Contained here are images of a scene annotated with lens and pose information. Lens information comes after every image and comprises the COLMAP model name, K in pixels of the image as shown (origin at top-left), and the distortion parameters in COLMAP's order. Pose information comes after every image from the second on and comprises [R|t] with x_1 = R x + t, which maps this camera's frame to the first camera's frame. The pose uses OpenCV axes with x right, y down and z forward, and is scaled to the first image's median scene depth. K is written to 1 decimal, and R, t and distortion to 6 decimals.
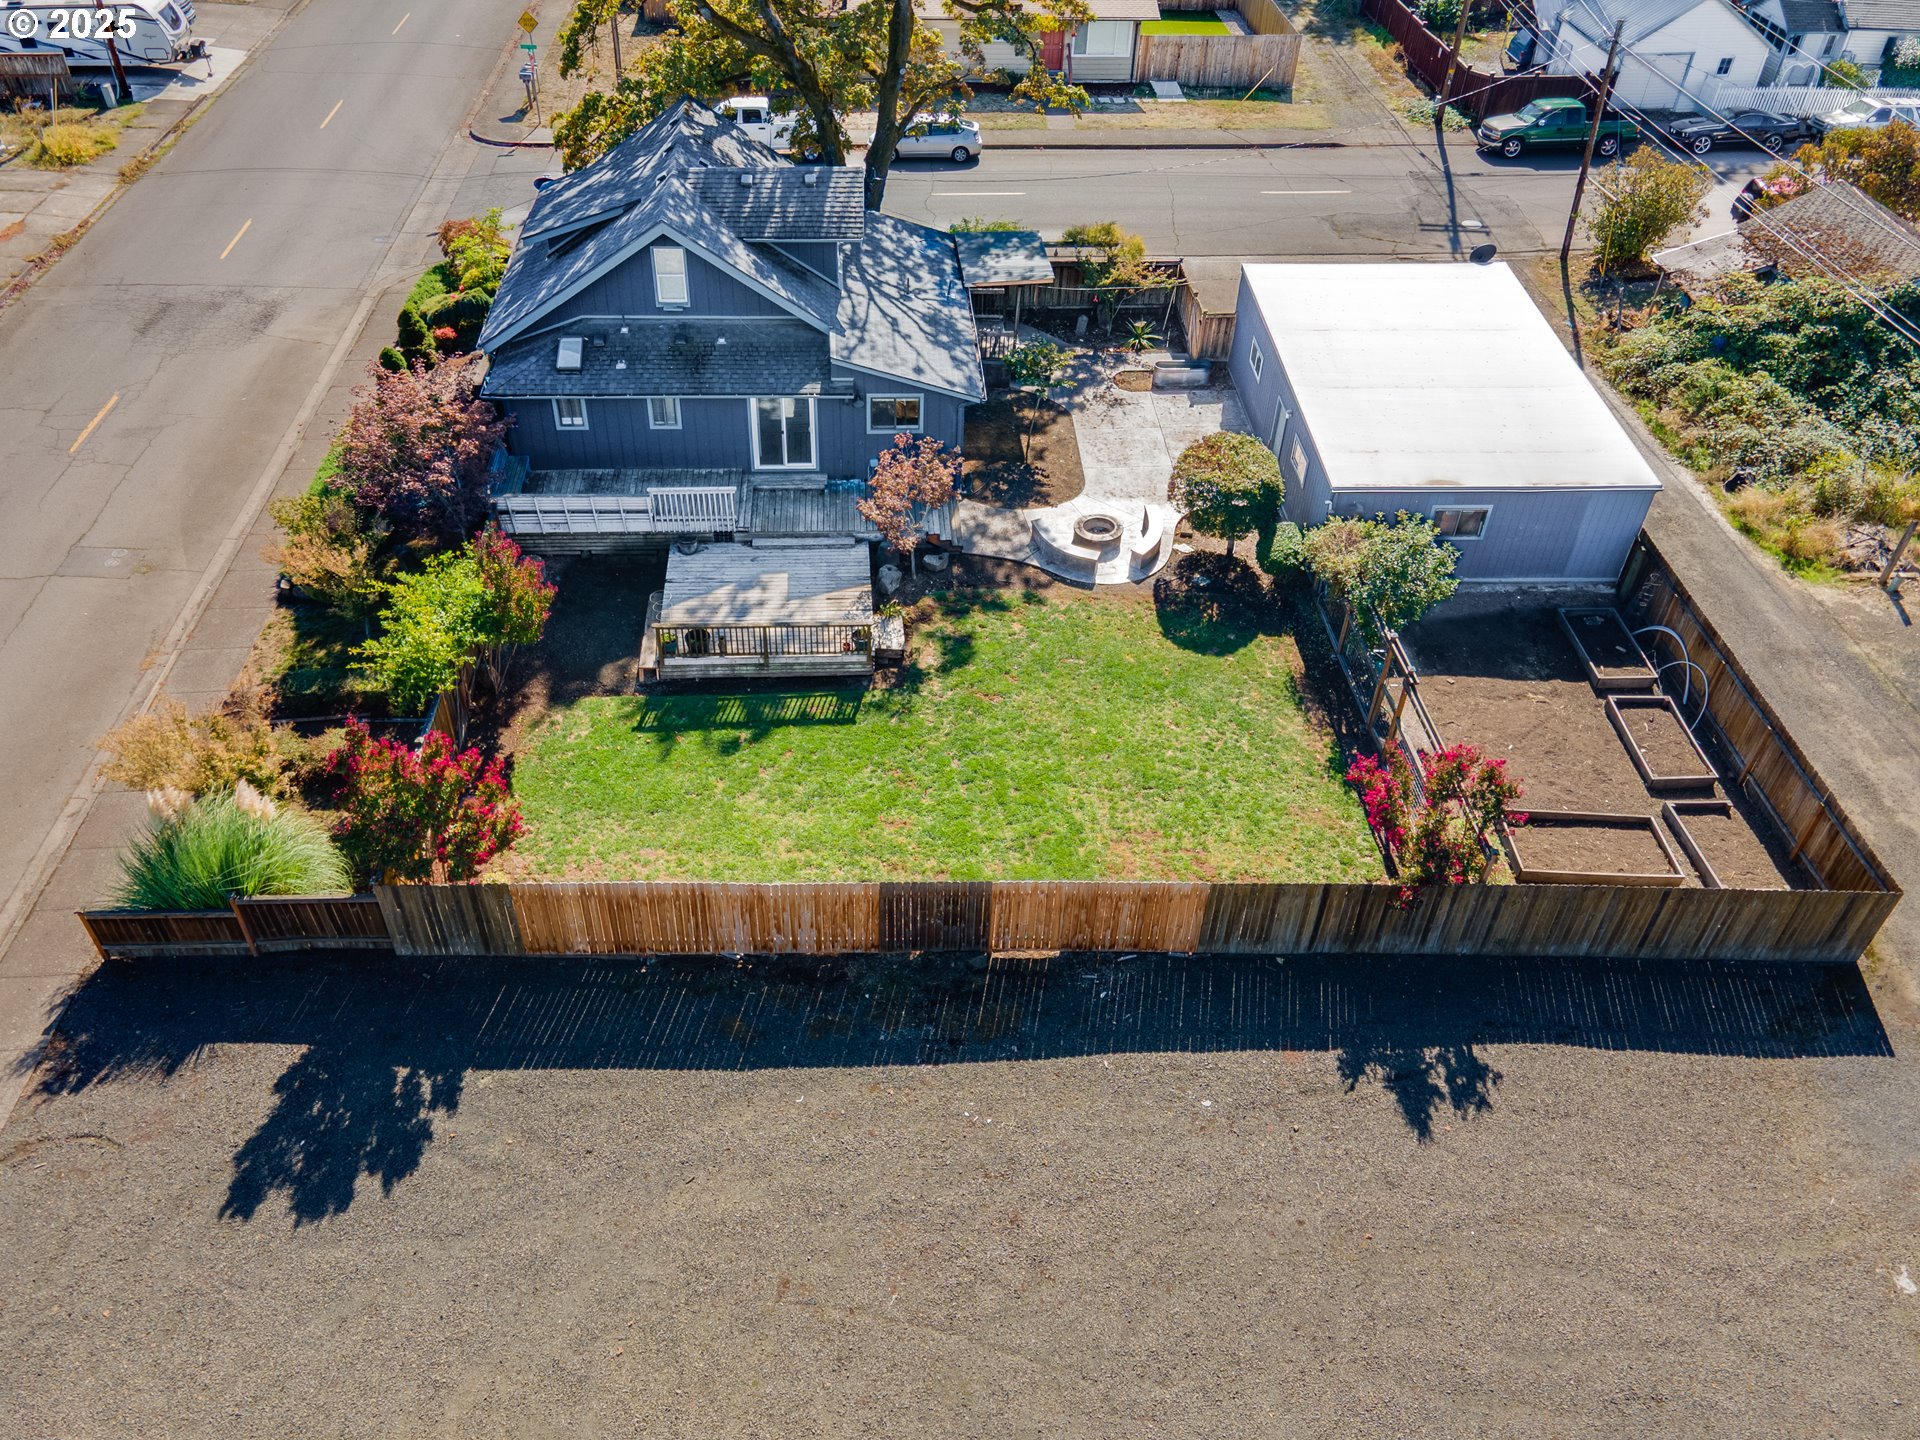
lens RADIAL K [[1421.1, 0, 921.3], [0, 1421.1, 720.5], [0, 0, 1]] dist [0.022618, 0.030039]
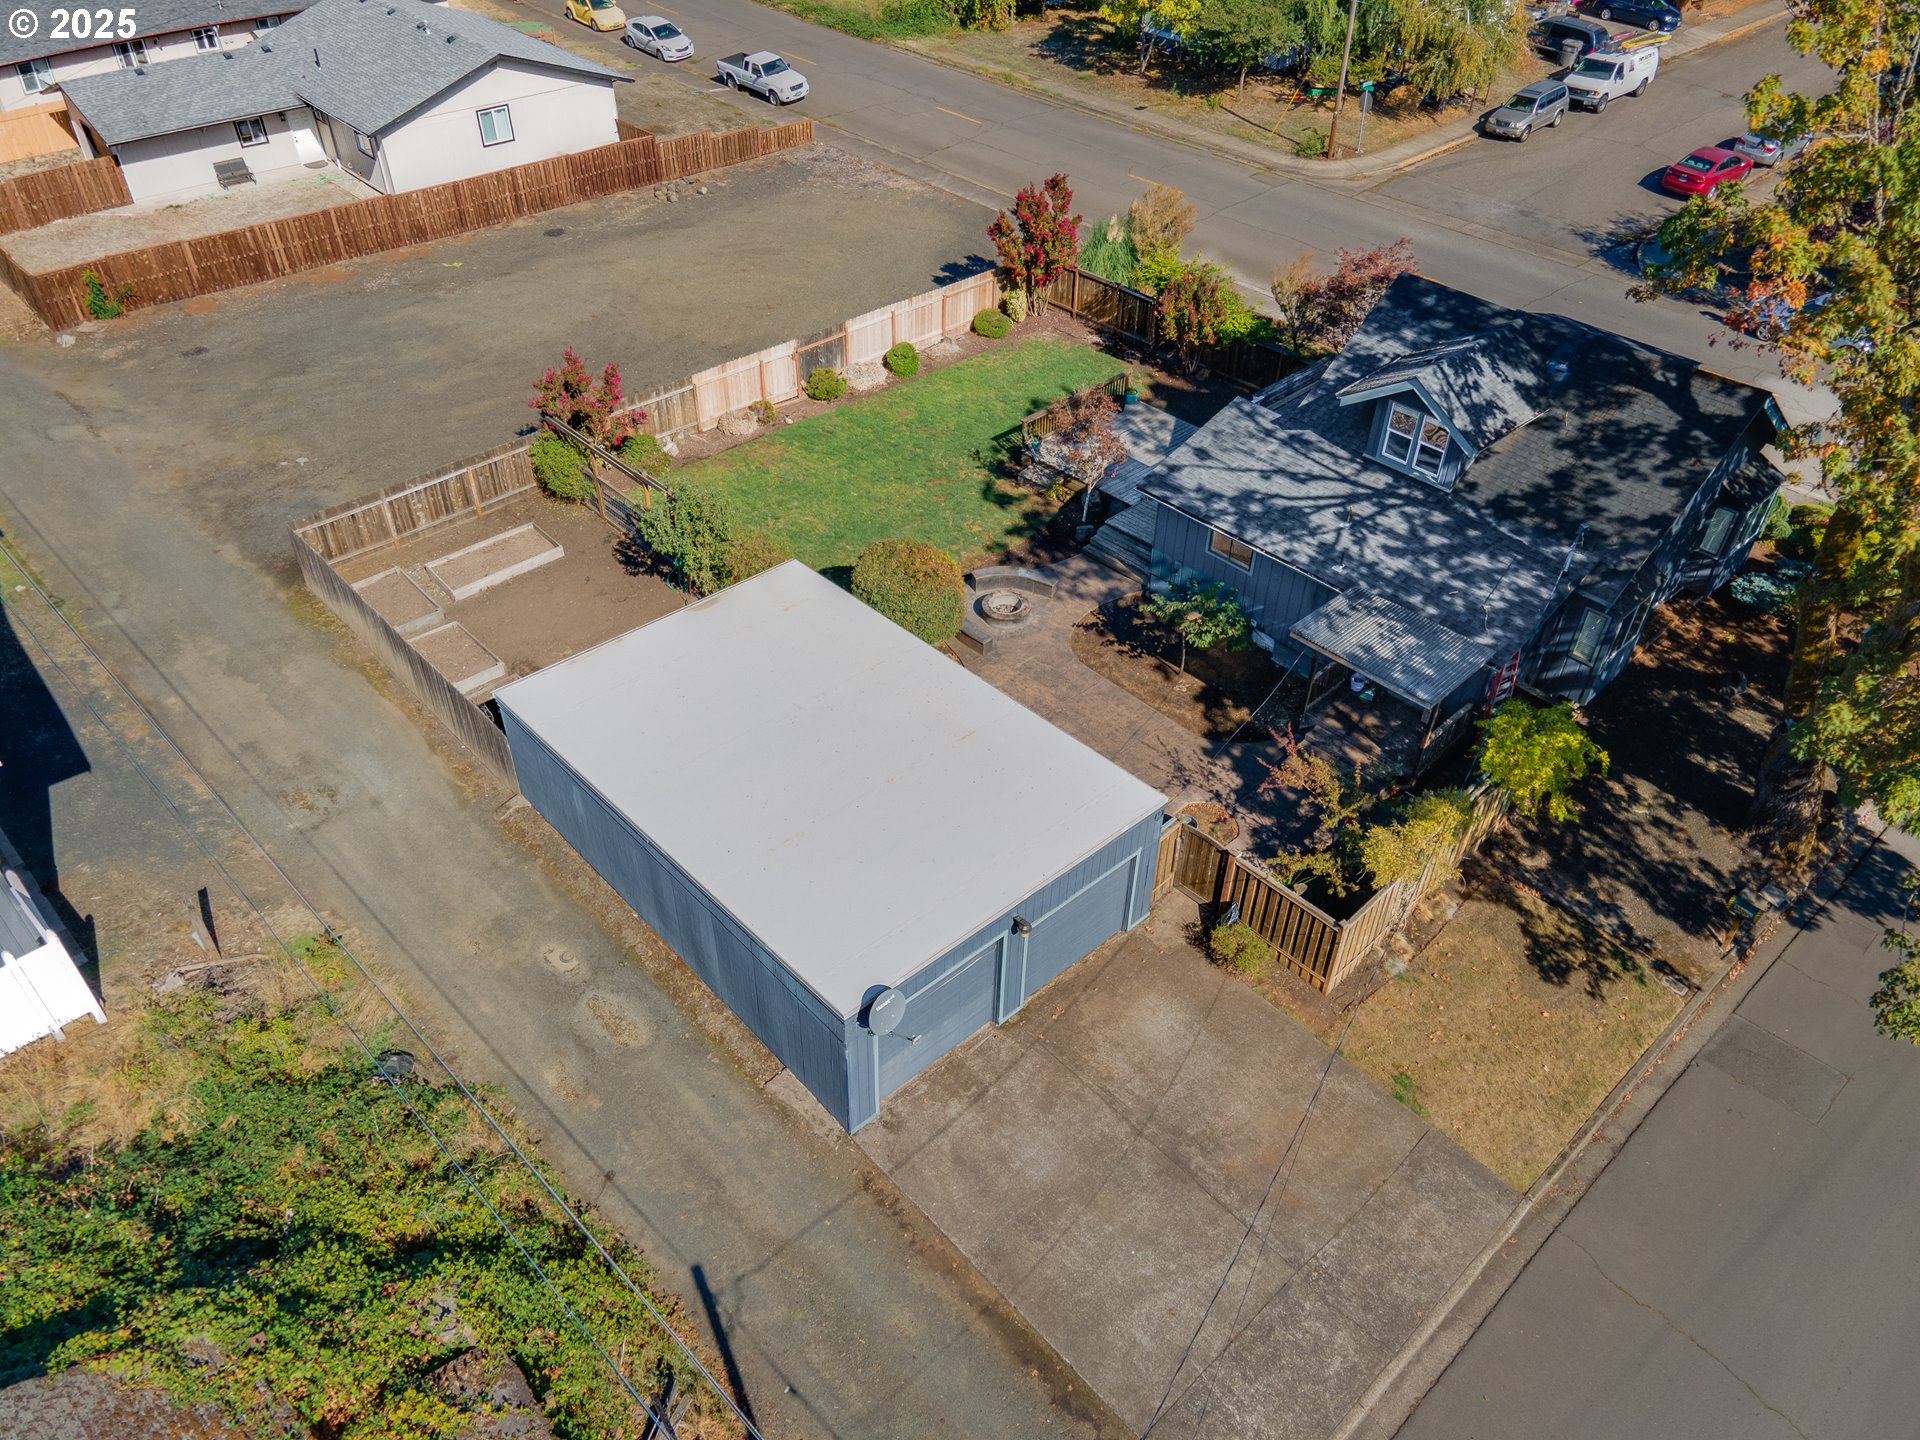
lens RADIAL K [[1399.6, 0, 957.1], [0, 1399.6, 721.0], [0, 0, 1]] dist [0.004811, 0.065920]
pose [[-0.763256, 0.390906, -0.514425, 0.725540], [-0.446397, 0.256549, 0.857270, -0.986076], [0.467087, 0.883954, -0.021313, 1.132383]]
